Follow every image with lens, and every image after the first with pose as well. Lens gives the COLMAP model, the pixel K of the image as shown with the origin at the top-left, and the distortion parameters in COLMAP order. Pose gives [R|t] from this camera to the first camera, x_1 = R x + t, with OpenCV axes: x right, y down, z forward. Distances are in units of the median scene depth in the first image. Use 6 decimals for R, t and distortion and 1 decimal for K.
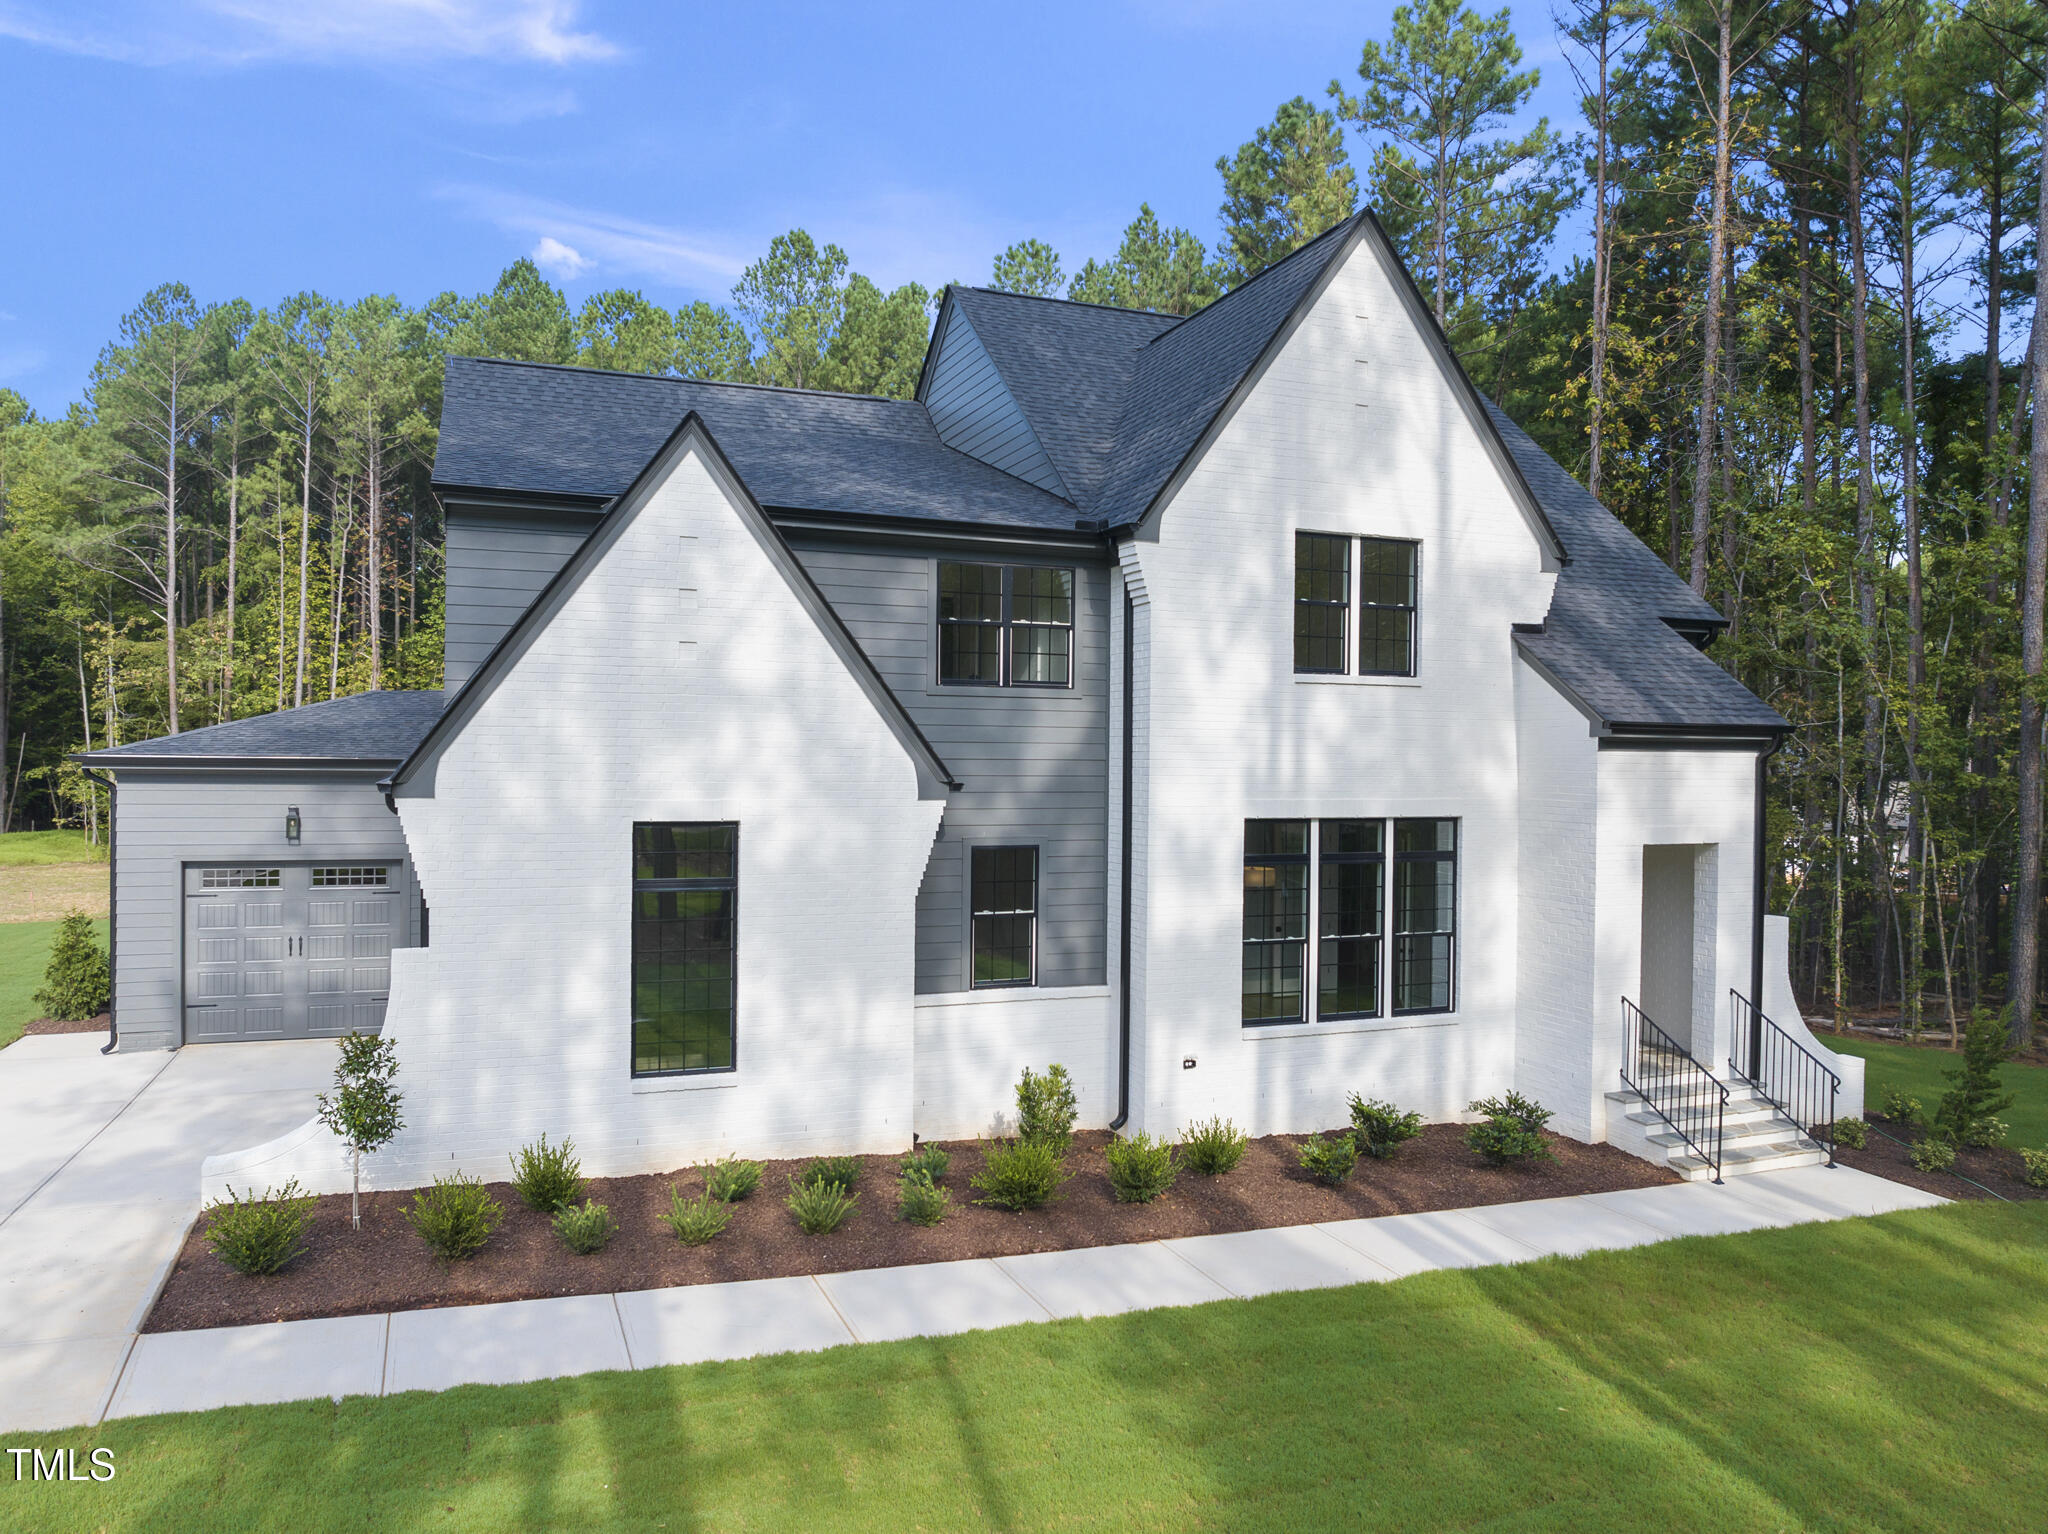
lens RADIAL K [[1449.8, 0, 1019.8], [0, 1449.8, 755.9], [0, 0, 1]] dist [-0.049074, 0.008679]
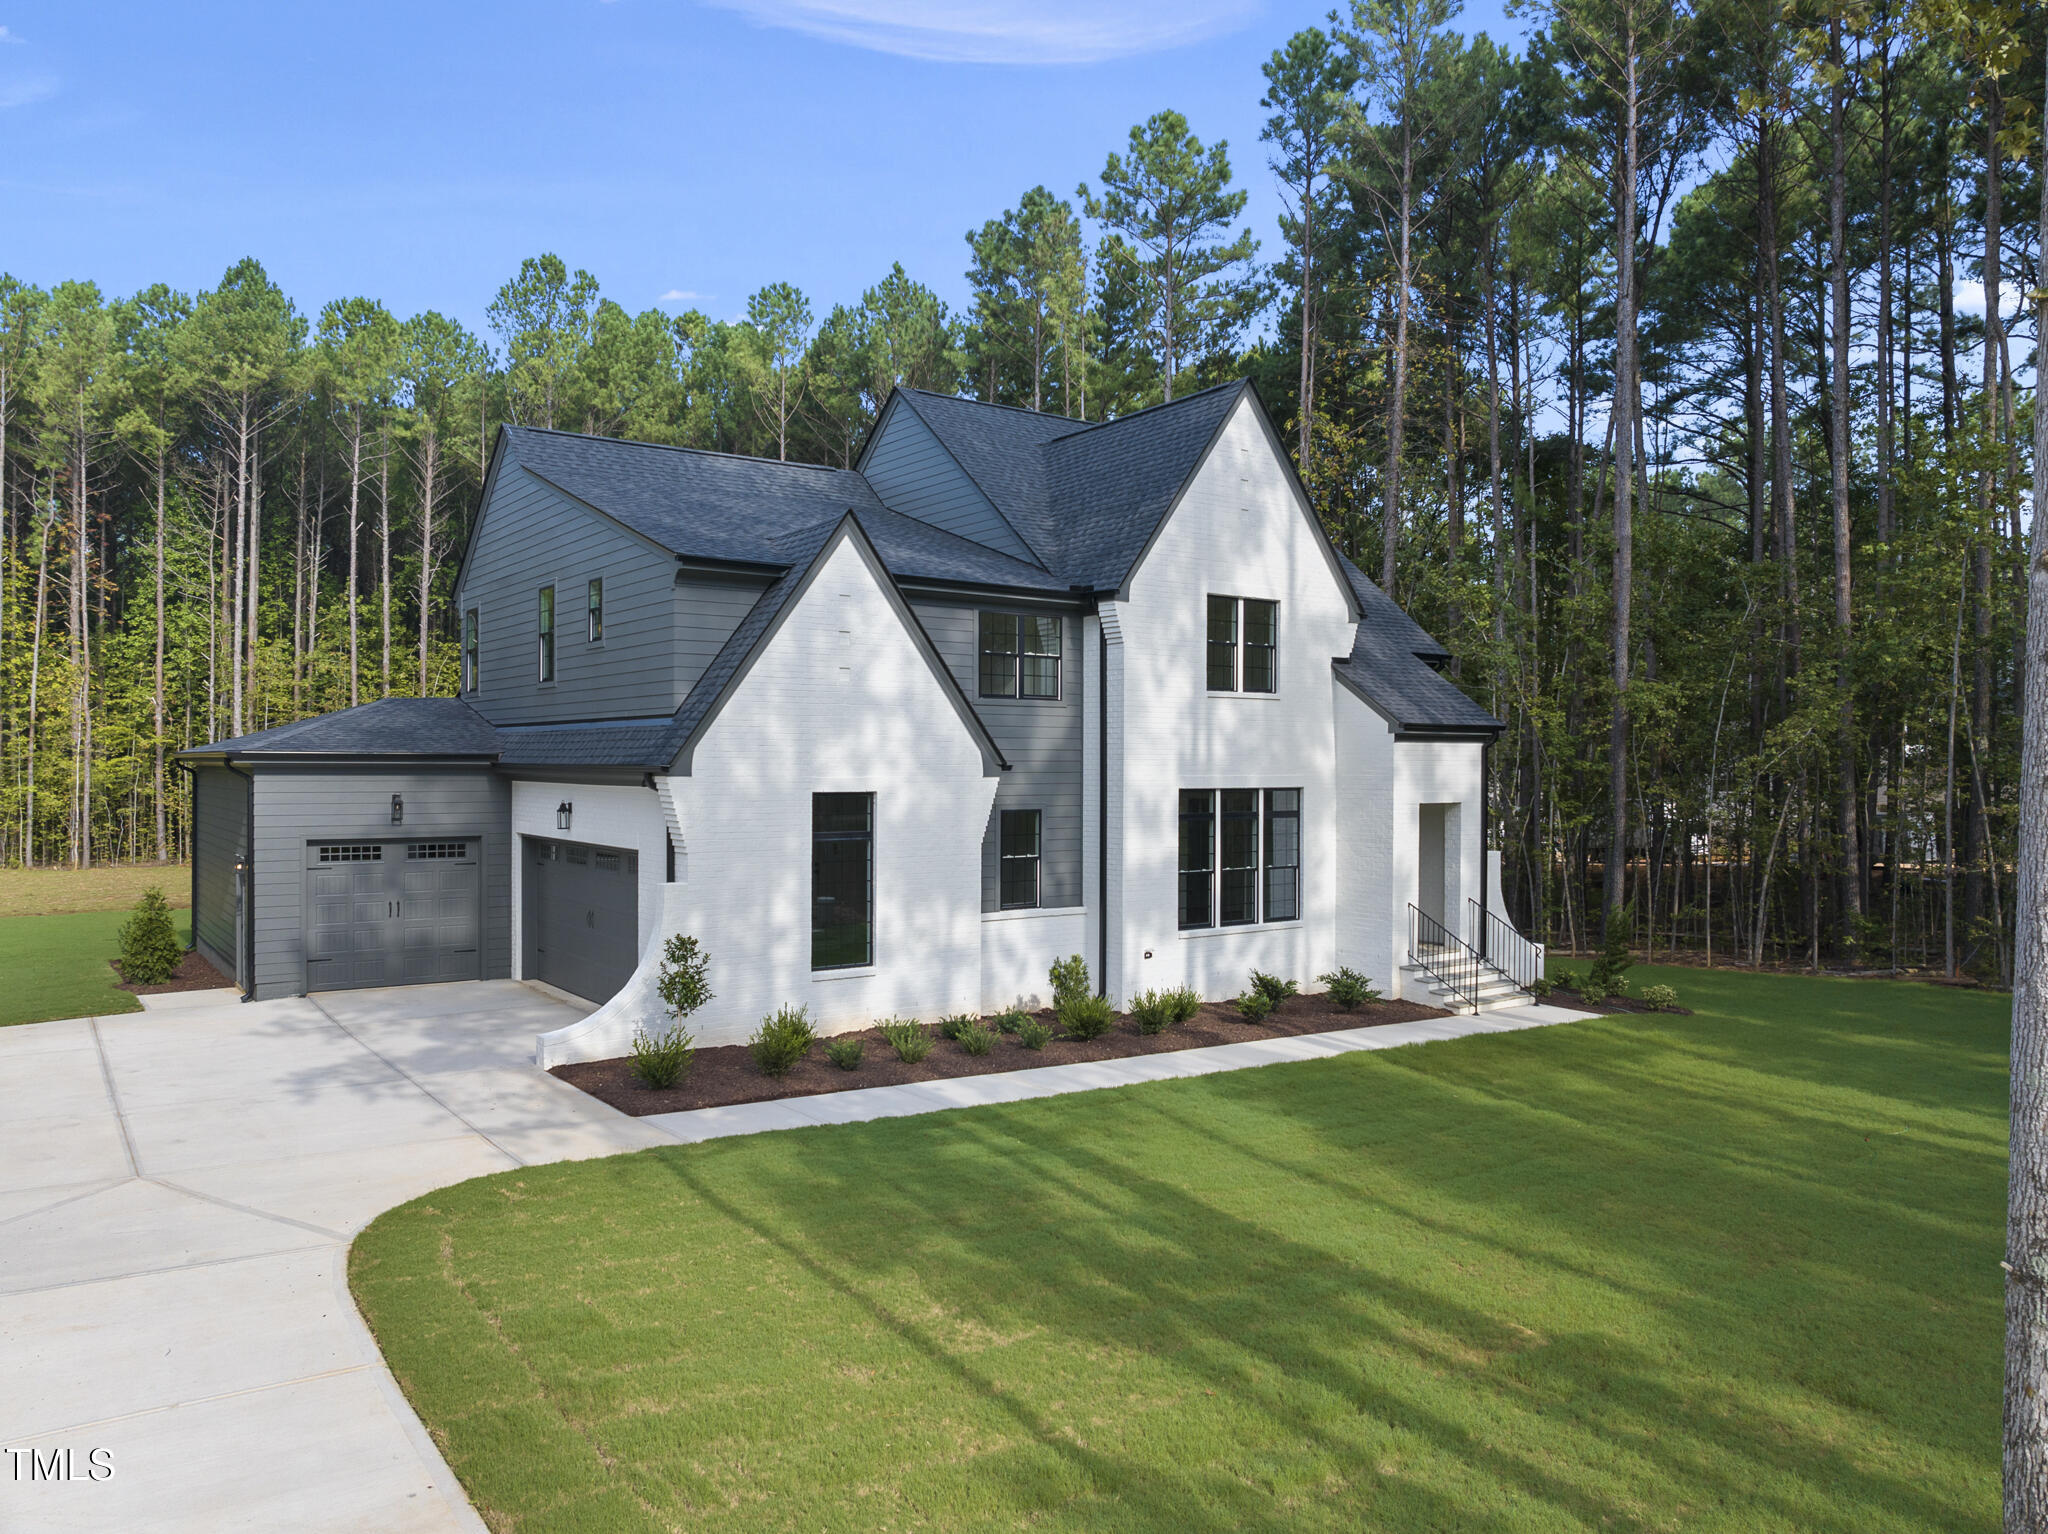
lens RADIAL K [[1449.8, 0, 1030.0], [0, 1449.8, 758.1], [0, 0, 1]] dist [-0.049074, 0.008679]
pose [[0.966314, -0.006036, 0.257294, -0.354940], [0.006537, 0.999978, -0.001089, 0.012174], [-0.257282, 0.002734, 0.966333, -0.372716]]
